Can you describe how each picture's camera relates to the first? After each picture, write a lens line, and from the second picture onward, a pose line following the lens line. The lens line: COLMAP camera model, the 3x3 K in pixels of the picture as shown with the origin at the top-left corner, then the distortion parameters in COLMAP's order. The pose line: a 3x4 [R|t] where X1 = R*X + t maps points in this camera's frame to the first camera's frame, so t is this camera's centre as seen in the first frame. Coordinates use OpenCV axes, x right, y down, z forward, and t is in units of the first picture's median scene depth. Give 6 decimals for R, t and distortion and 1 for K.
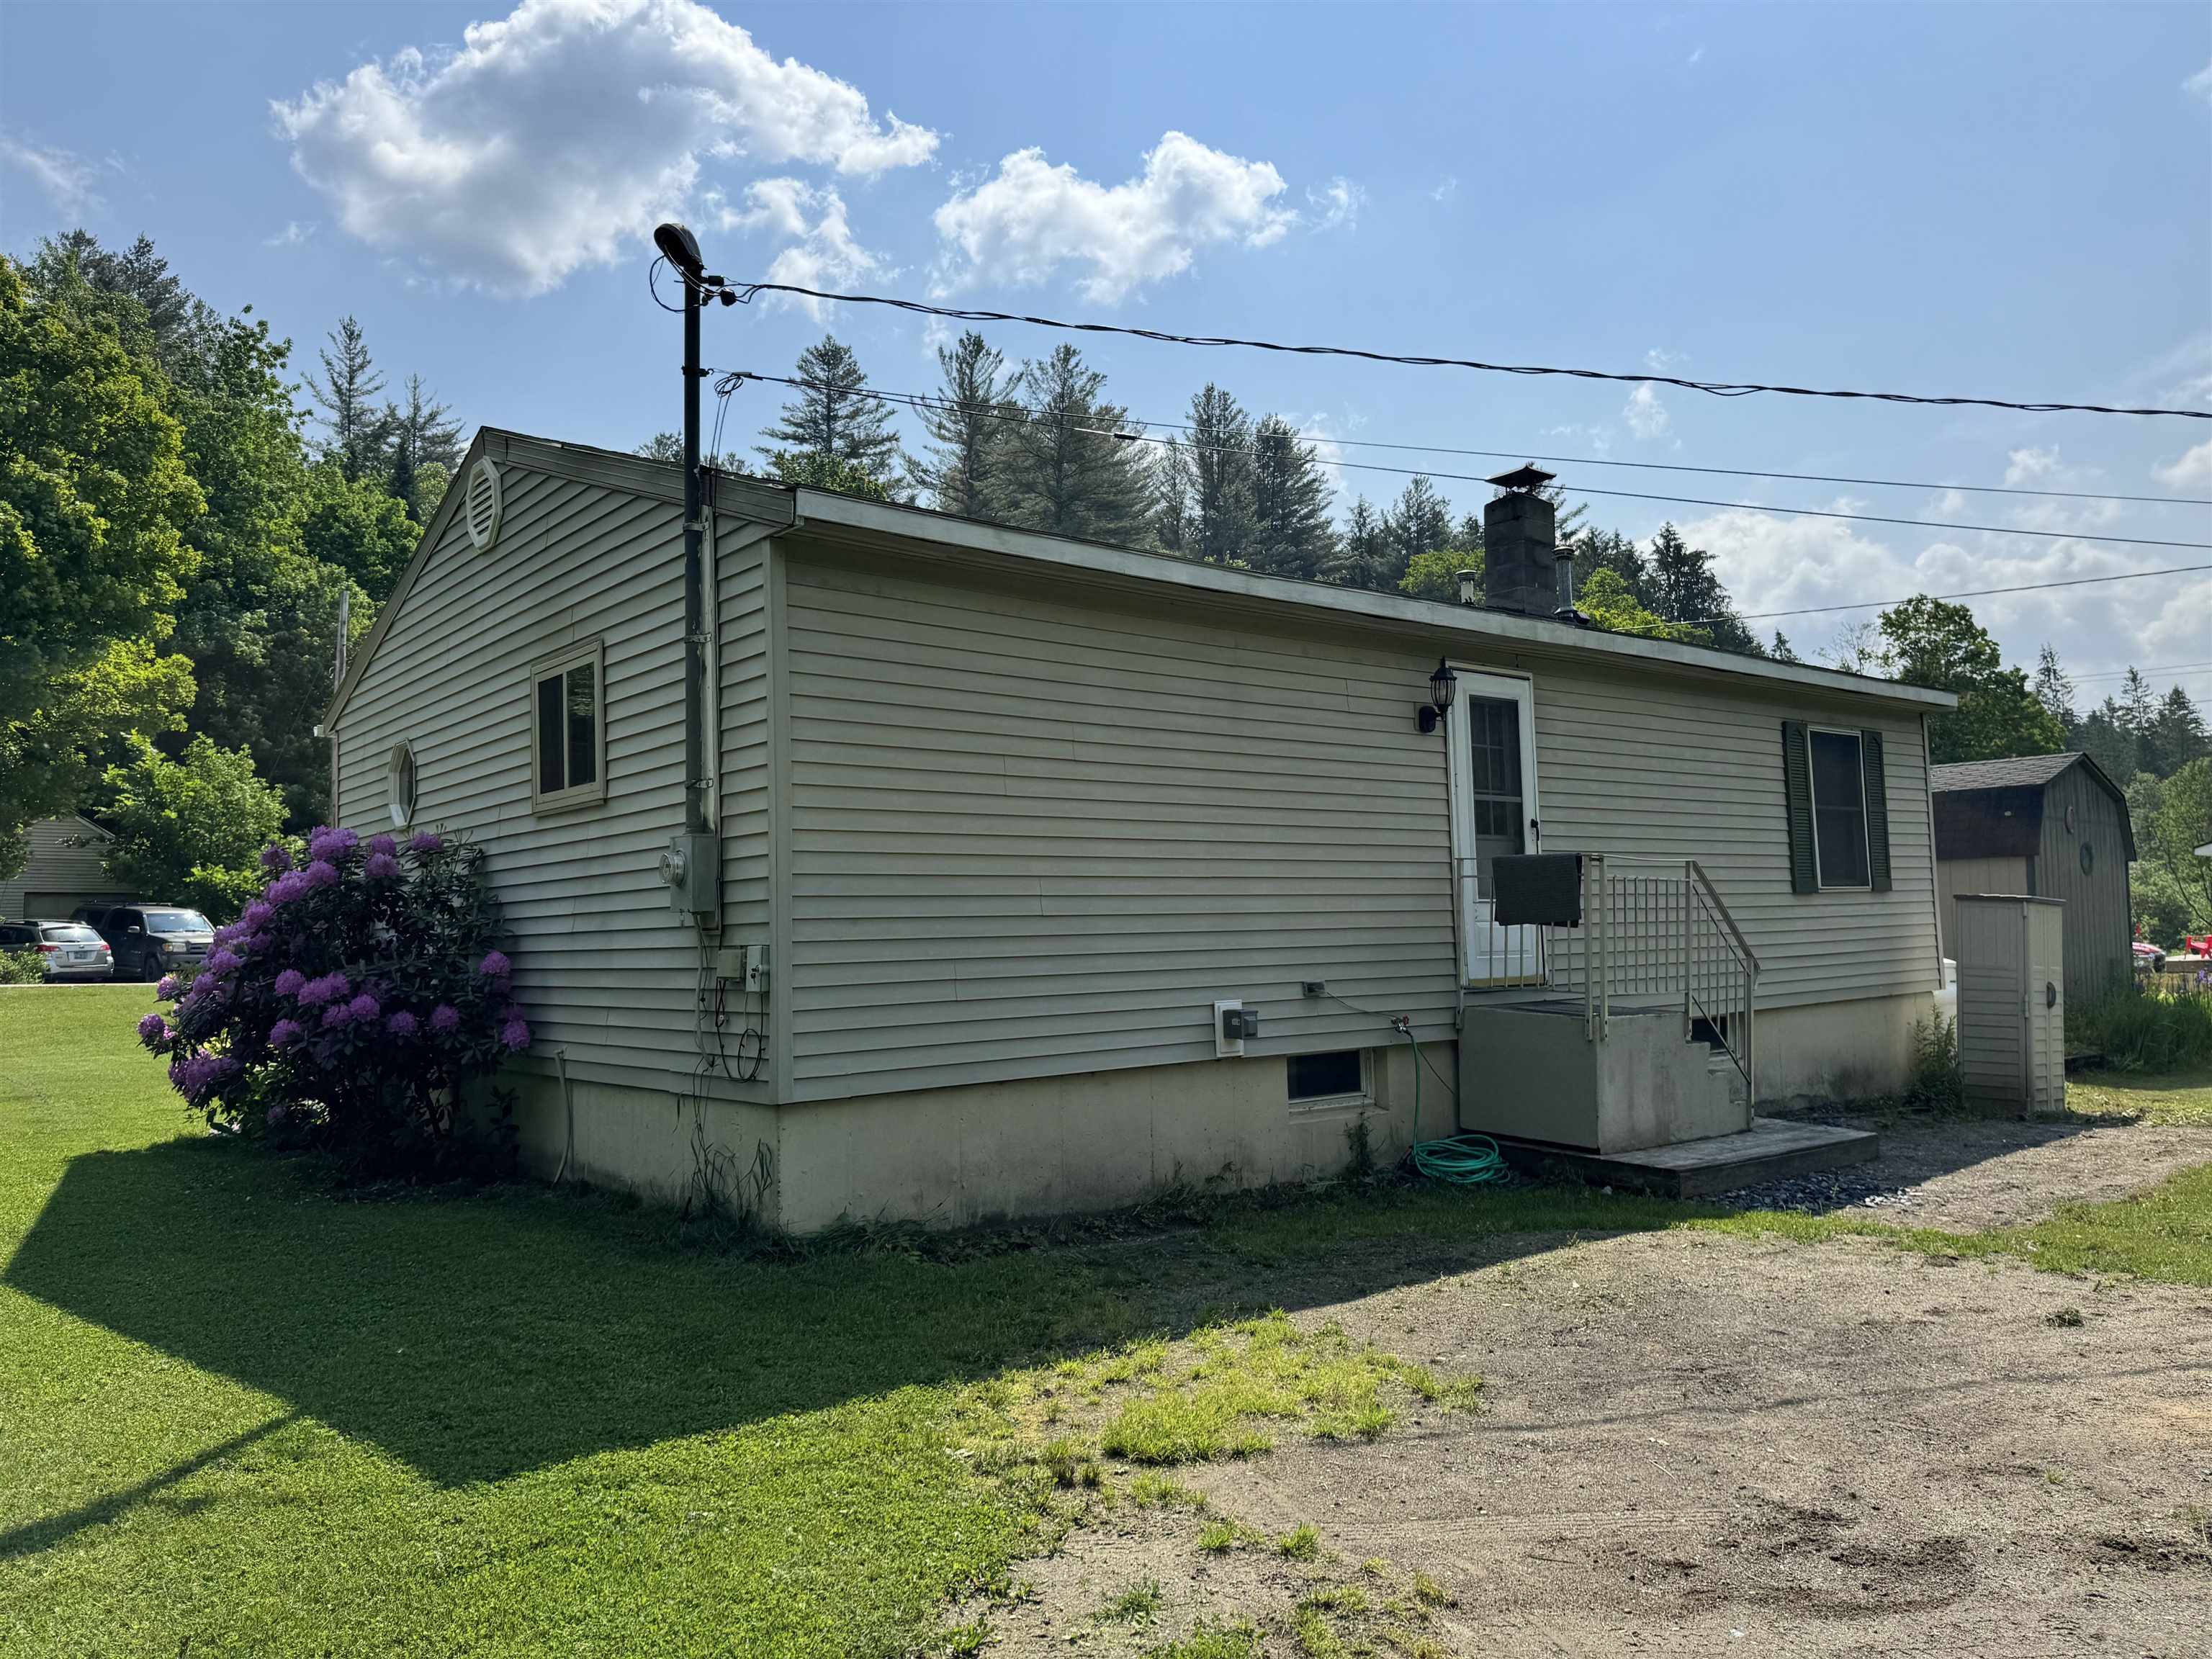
lens RADIAL K [[1554.7, 0, 1096.4], [0, 1554.7, 835.7], [0, 0, 1]] dist [0.053467, -0.069724]
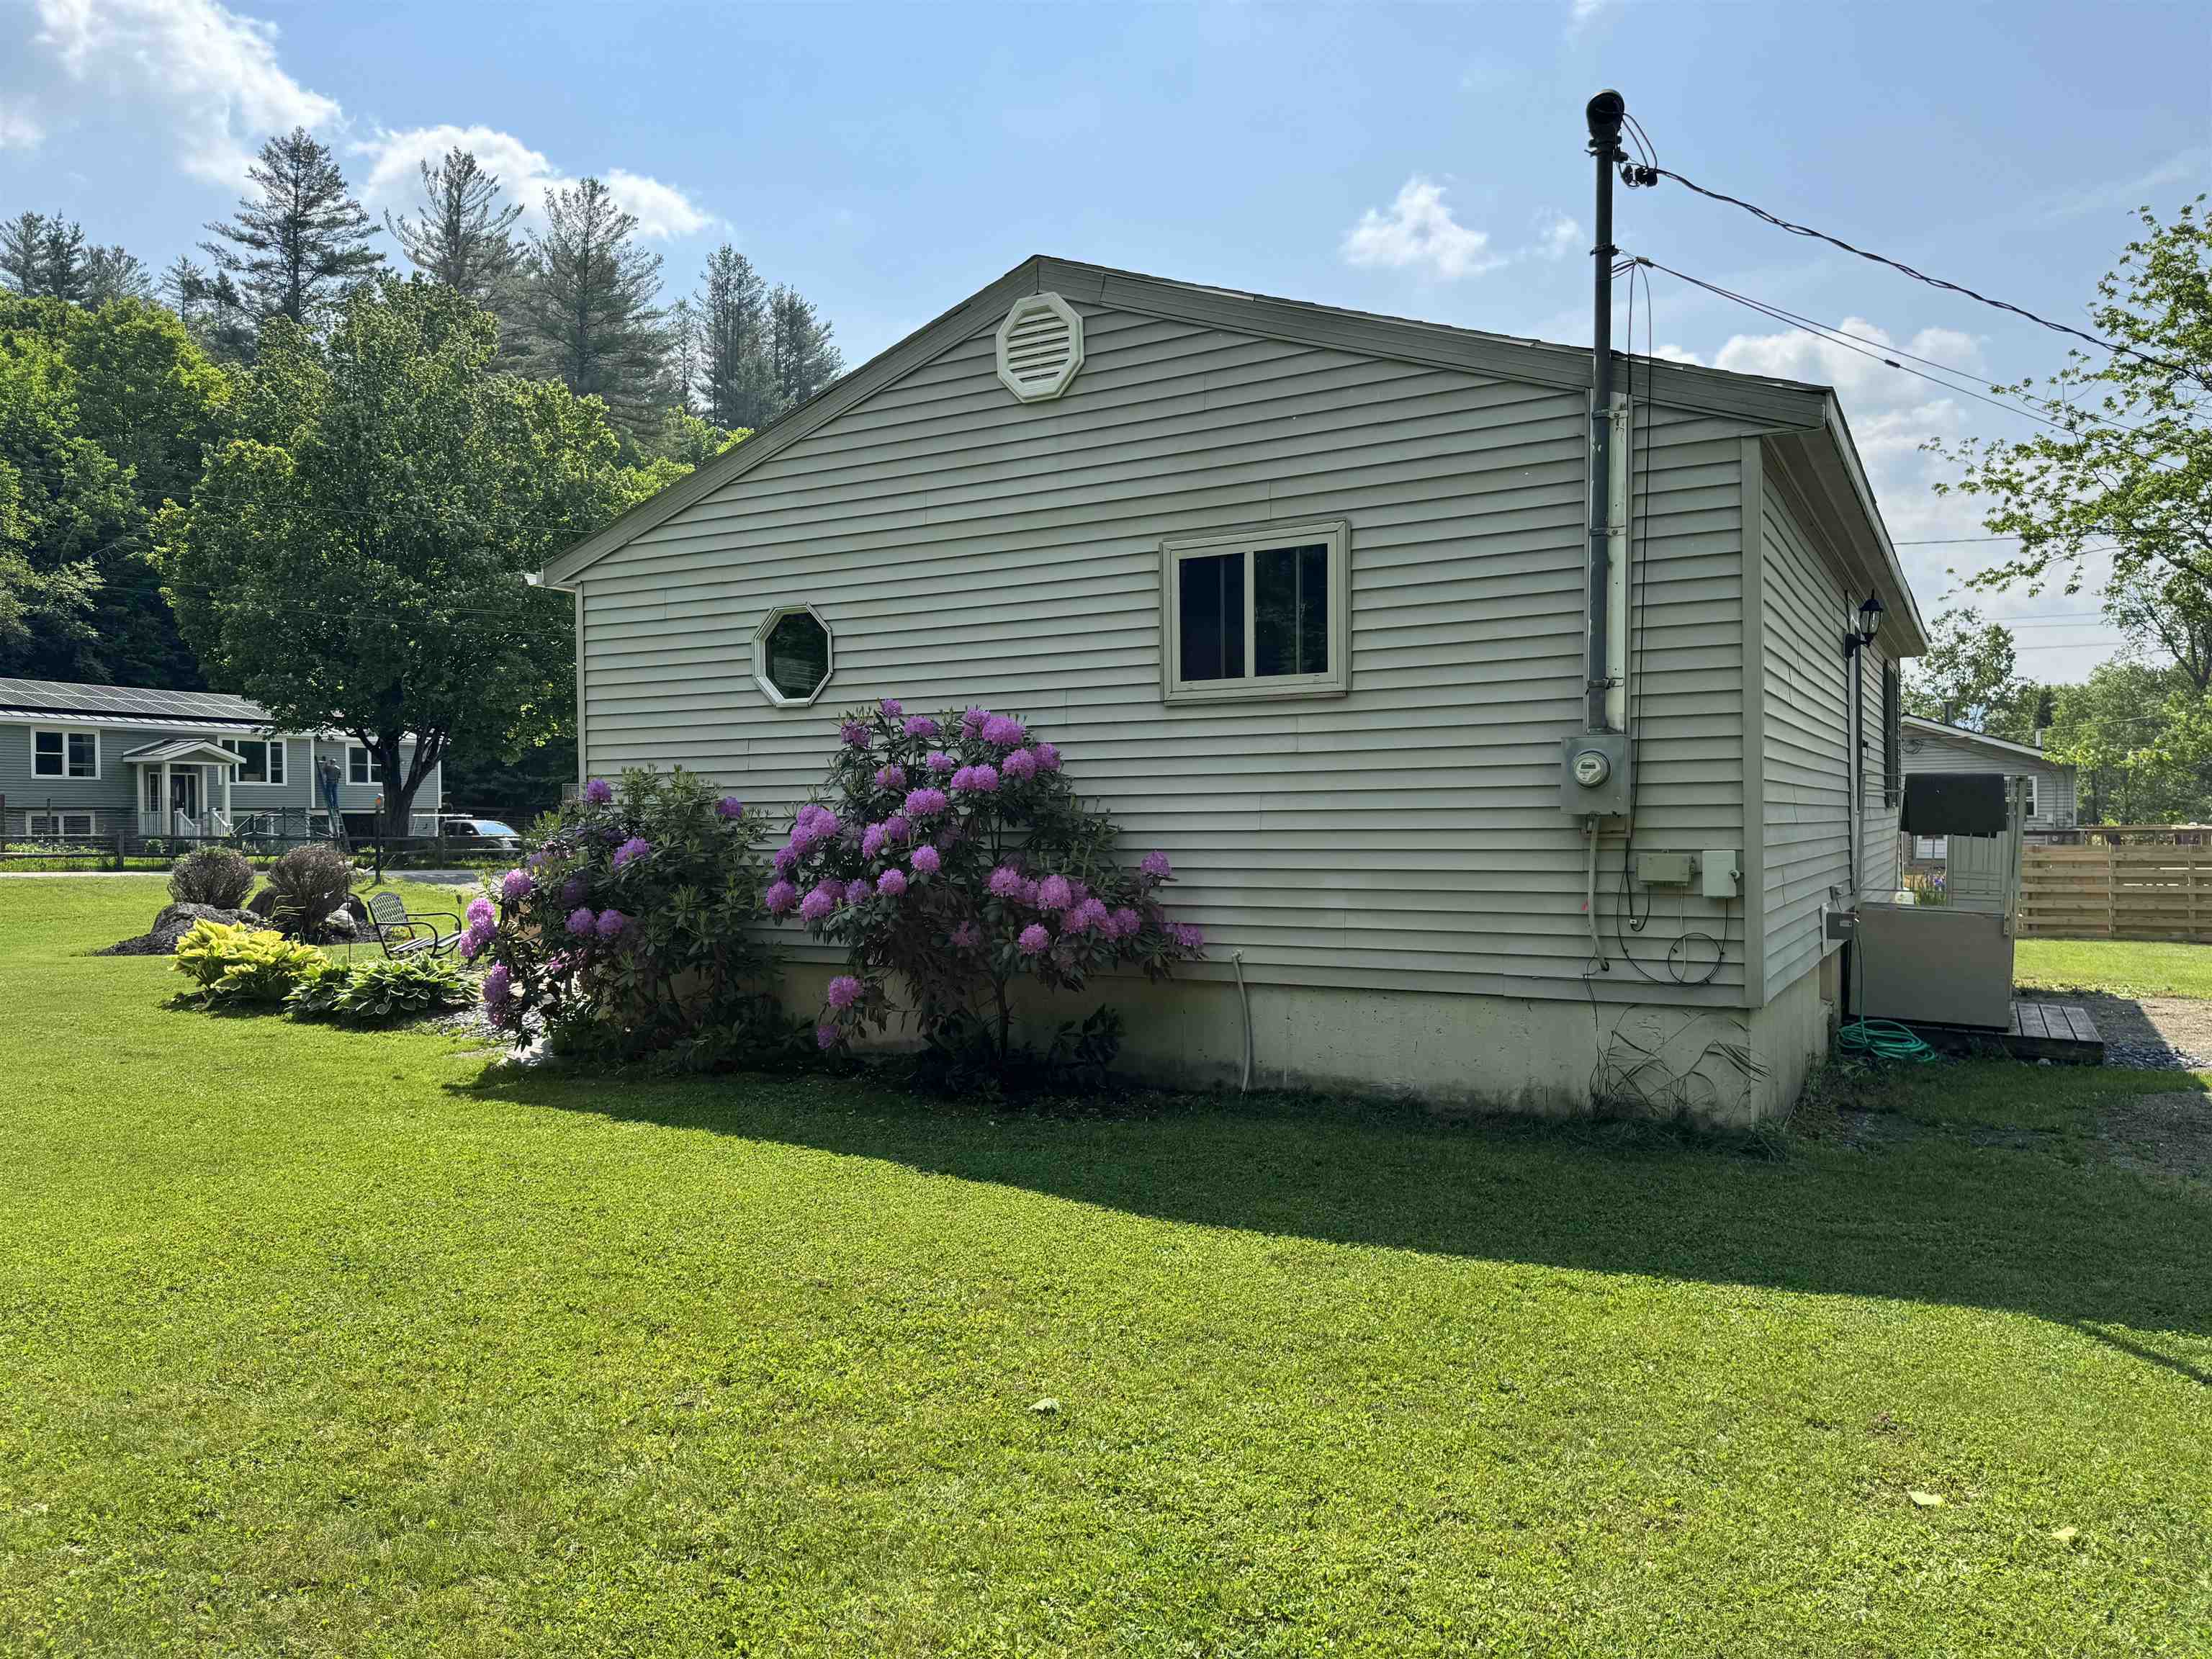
lens RADIAL K [[1554.7, 0, 1096.4], [0, 1554.7, 835.7], [0, 0, 1]] dist [0.053467, -0.069724]
pose [[0.940222, 0.012620, 0.340328, -0.681563], [-0.035998, 0.997398, 0.062468, 0.009401], [-0.338654, -0.070985, 0.938229, 0.142330]]
